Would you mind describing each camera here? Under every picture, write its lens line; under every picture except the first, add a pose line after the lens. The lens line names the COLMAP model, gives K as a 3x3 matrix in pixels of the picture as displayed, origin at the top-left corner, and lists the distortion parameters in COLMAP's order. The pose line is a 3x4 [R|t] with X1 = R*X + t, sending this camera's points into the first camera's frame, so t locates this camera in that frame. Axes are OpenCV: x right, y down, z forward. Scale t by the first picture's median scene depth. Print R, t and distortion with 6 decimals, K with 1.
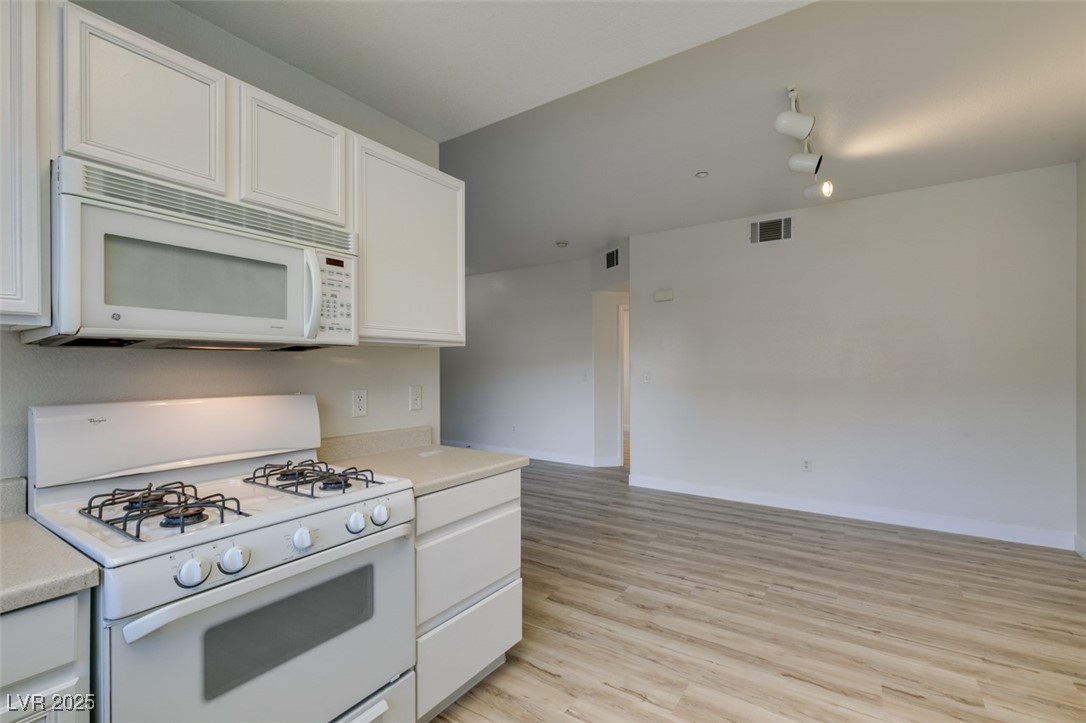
lens RADIAL K [[485.1, 0, 544.9], [0, 485.1, 367.3], [0, 0, 1]] dist [0.005895, -0.001222]
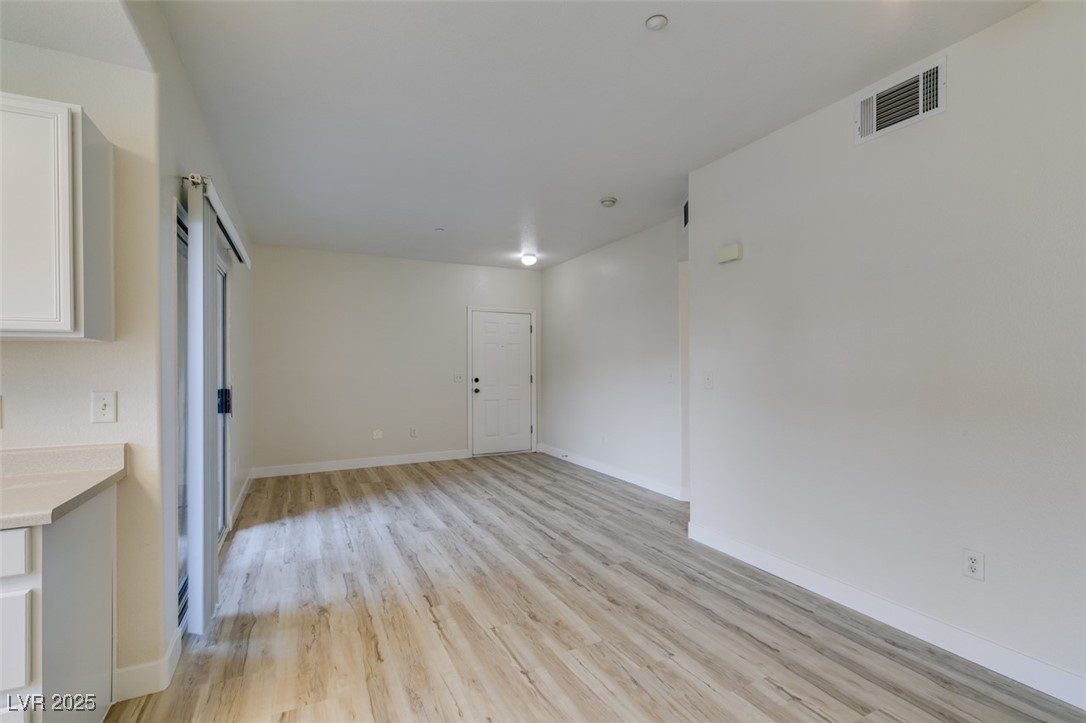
lens RADIAL K [[485.1, 0, 542.7], [0, 485.1, 365.6], [0, 0, 1]] dist [0.005895, -0.001222]
pose [[0.873573, -0.003873, -0.486678, 0.494011], [0.004397, 0.999990, -0.000066, -0.000251], [0.486673, -0.002082, 0.873582, 0.453106]]
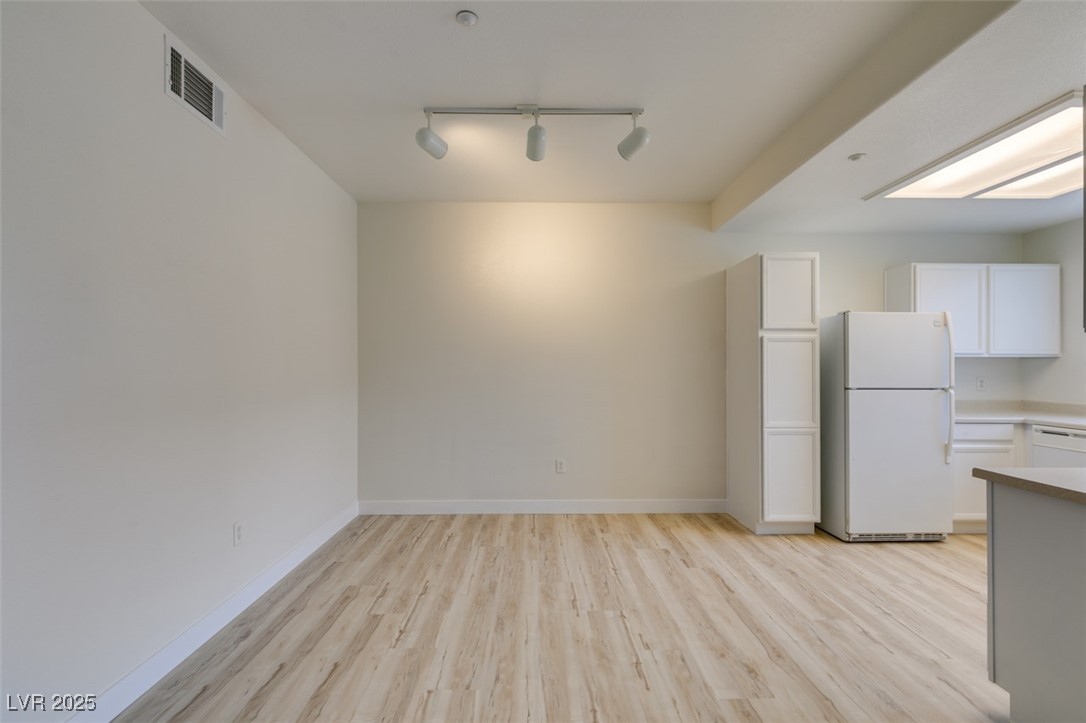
lens RADIAL K [[485.1, 0, 541.2], [0, 485.1, 366.1], [0, 0, 1]] dist [0.005895, -0.001222]
pose [[-0.570568, 0.002036, 0.821248, -0.185467], [-0.000297, 0.999996, -0.002686, 0.001762], [-0.821250, -0.001776, -0.570566, 1.279153]]
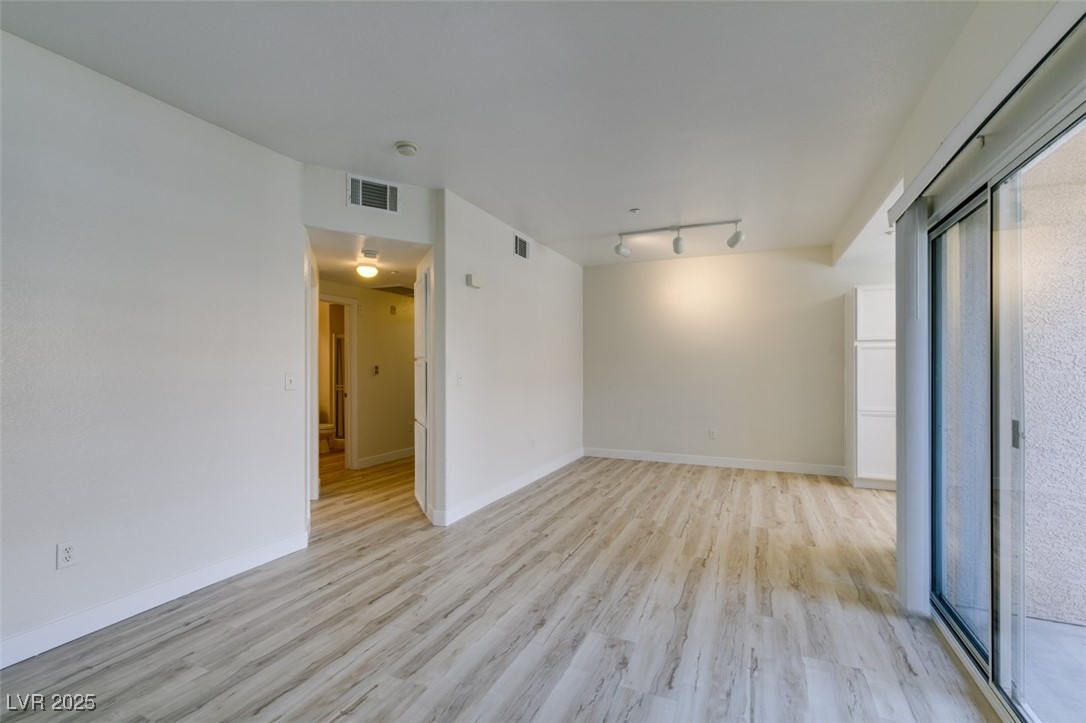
lens RADIAL K [[485.1, 0, 539.5], [0, 485.1, 368.4], [0, 0, 1]] dist [0.005895, -0.001222]
pose [[-0.173263, -0.002030, 0.984874, -0.873077], [-0.002332, 0.999996, 0.001650, 0.002190], [-0.984873, -0.002011, -0.173267, 1.489686]]
